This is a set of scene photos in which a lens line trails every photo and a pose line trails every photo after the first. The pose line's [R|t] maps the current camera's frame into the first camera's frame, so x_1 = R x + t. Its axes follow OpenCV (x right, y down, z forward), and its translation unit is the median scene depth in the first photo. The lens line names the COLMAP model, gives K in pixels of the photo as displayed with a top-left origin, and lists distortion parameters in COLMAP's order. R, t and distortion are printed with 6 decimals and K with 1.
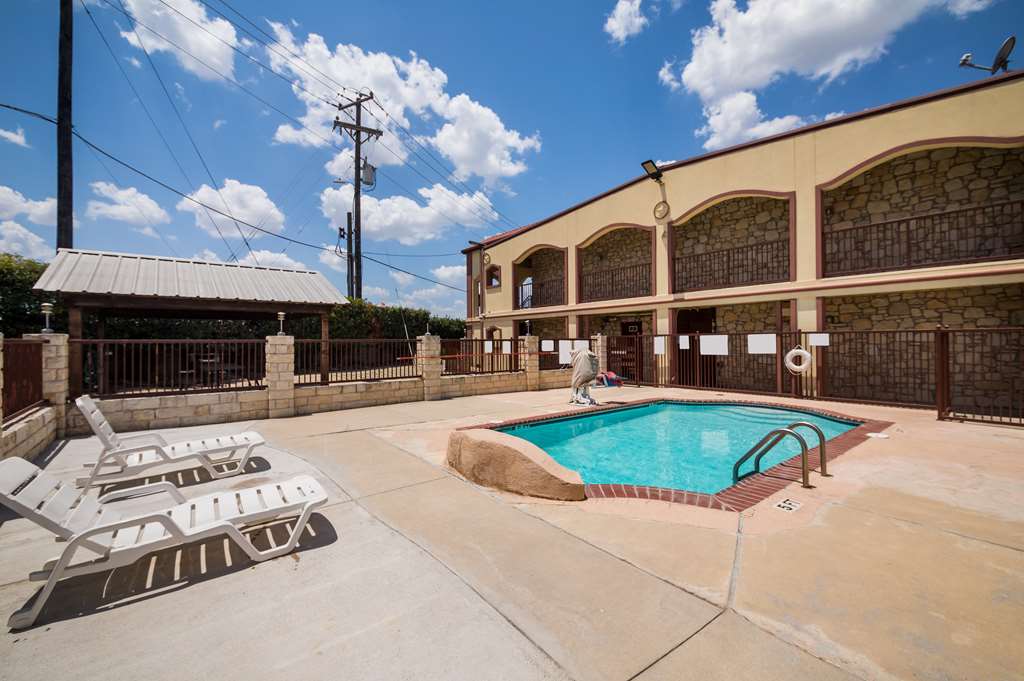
lens RADIAL K [[403.3, 0, 512.0], [0, 403.3, 340.5], [0, 0, 1]] dist [0.013024, -0.000115]
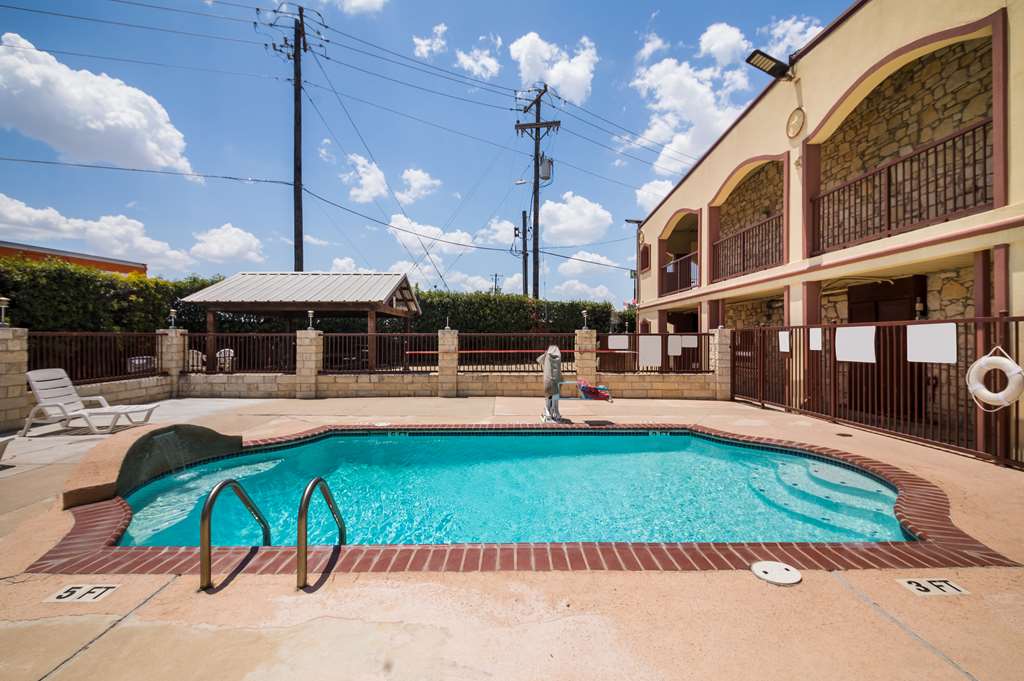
lens RADIAL K [[420.6, 0, 512.0], [0, 420.6, 340.5], [0, 0, 1]] dist [0.030617, -0.020889]
pose [[0.803046, 0.010124, -0.595832, 0.430355], [-0.003626, 0.999920, 0.012102, 0.000404], [0.595907, -0.007558, 0.803018, 0.234997]]
